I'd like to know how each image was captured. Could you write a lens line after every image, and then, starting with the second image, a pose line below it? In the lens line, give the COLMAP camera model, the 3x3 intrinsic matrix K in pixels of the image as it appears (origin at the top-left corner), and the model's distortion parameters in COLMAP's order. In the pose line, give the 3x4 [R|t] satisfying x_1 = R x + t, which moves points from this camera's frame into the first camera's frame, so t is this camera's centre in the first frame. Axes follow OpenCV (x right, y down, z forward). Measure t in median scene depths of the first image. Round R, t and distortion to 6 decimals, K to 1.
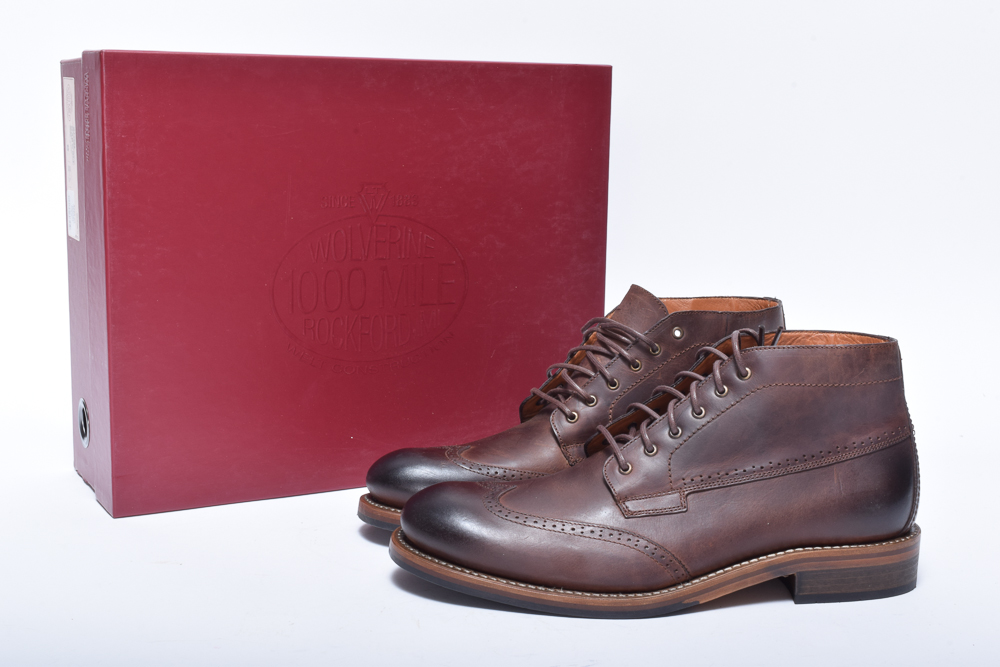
lens RADIAL K [[1457.1, 0, 501.0], [0, 1457.1, 331.4], [0, 0, 1]] dist [0.025017, 0.000000]
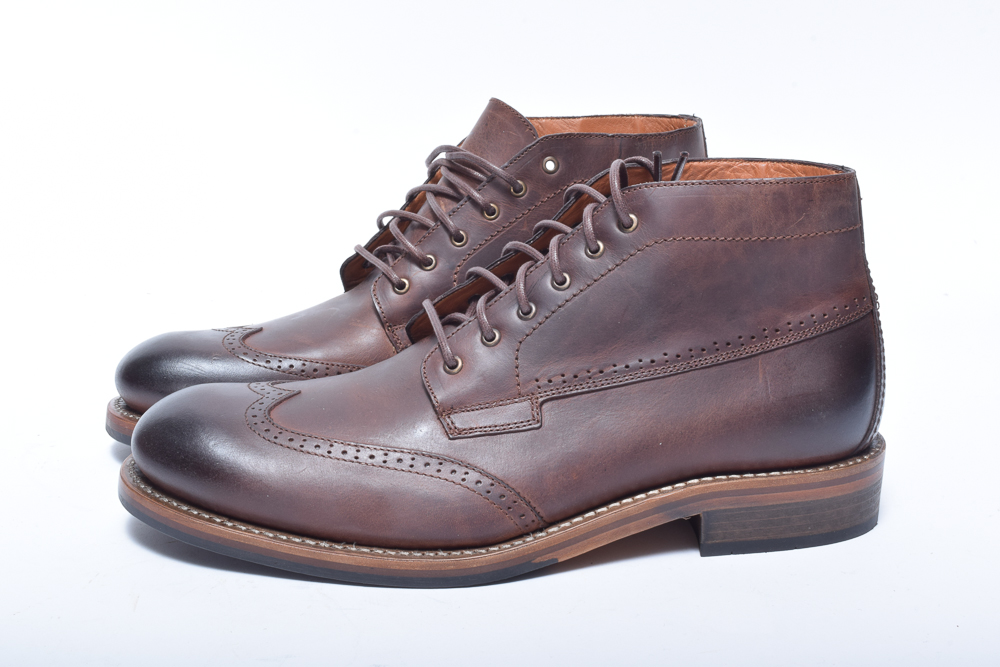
lens RADIAL K [[1457.1, 0, 501.5], [0, 1457.1, 324.9], [0, 0, 1]] dist [0.025017, 0.000000]
pose [[0.999908, -0.012688, 0.004783, 0.106167], [0.012130, 0.994639, 0.102694, 0.006013], [-0.006060, -0.102627, 0.994701, 0.328990]]
